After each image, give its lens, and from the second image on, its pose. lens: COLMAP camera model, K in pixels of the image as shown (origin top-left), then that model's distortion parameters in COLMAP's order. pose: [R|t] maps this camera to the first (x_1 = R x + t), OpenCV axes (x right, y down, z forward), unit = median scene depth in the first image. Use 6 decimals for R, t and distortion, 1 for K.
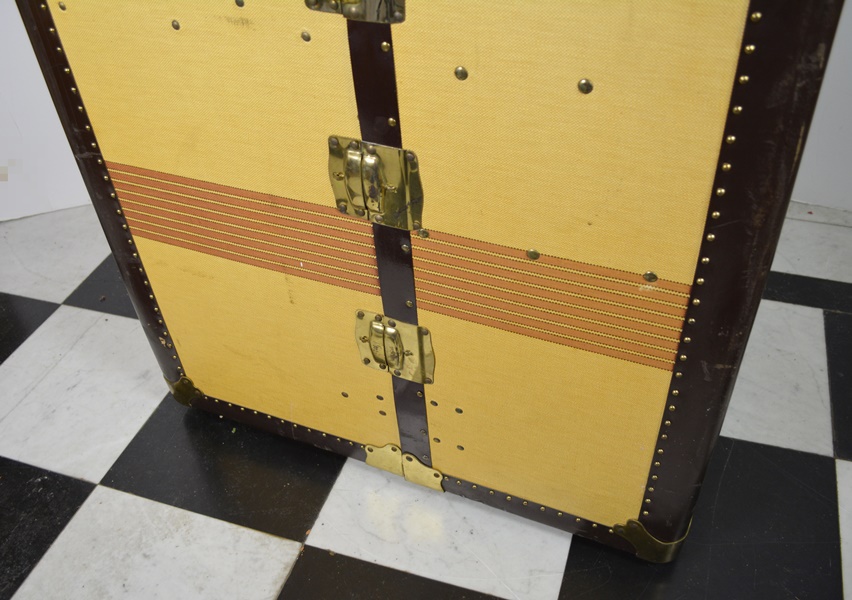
lens RADIAL K [[751.9, 0, 432.5], [0, 751.9, 313.5], [0, 0, 1]] dist [-0.076422, -0.002272]
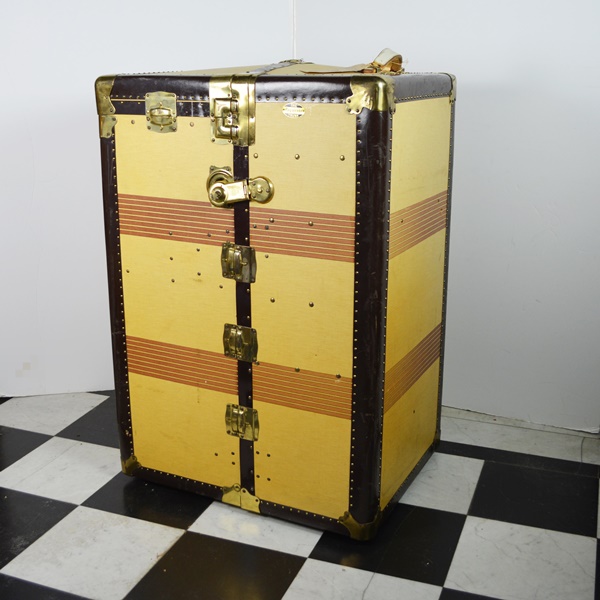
lens RADIAL K [[800.7, 0, 300.0], [0, 800.7, 300.0], [0, 0, 1]] dist [-0.104423, -0.005334]
pose [[0.997506, 0.065427, -0.026489, 0.170308], [-0.070495, 0.904446, -0.420722, 0.742552], [-0.003568, 0.421540, 0.906803, -1.388439]]
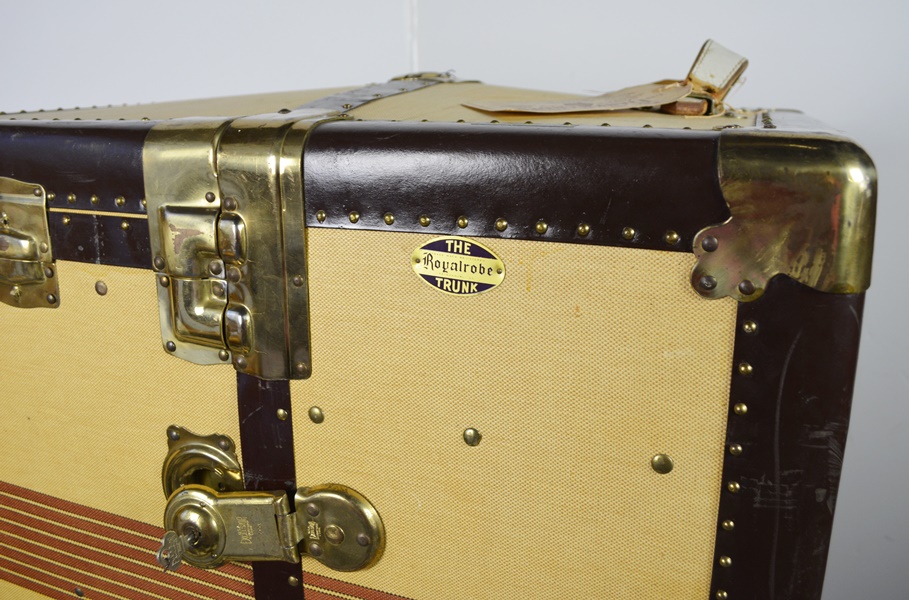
lens RADIAL K [[752.2, 0, 470.1], [0, 752.2, 297.1], [0, 0, 1]] dist [-0.067412, 0.001355]
pose [[0.997225, 0.043266, 0.060580, 0.040363], [-0.012043, 0.896808, -0.442256, -0.387916], [-0.073463, 0.440299, 0.894841, -0.093394]]
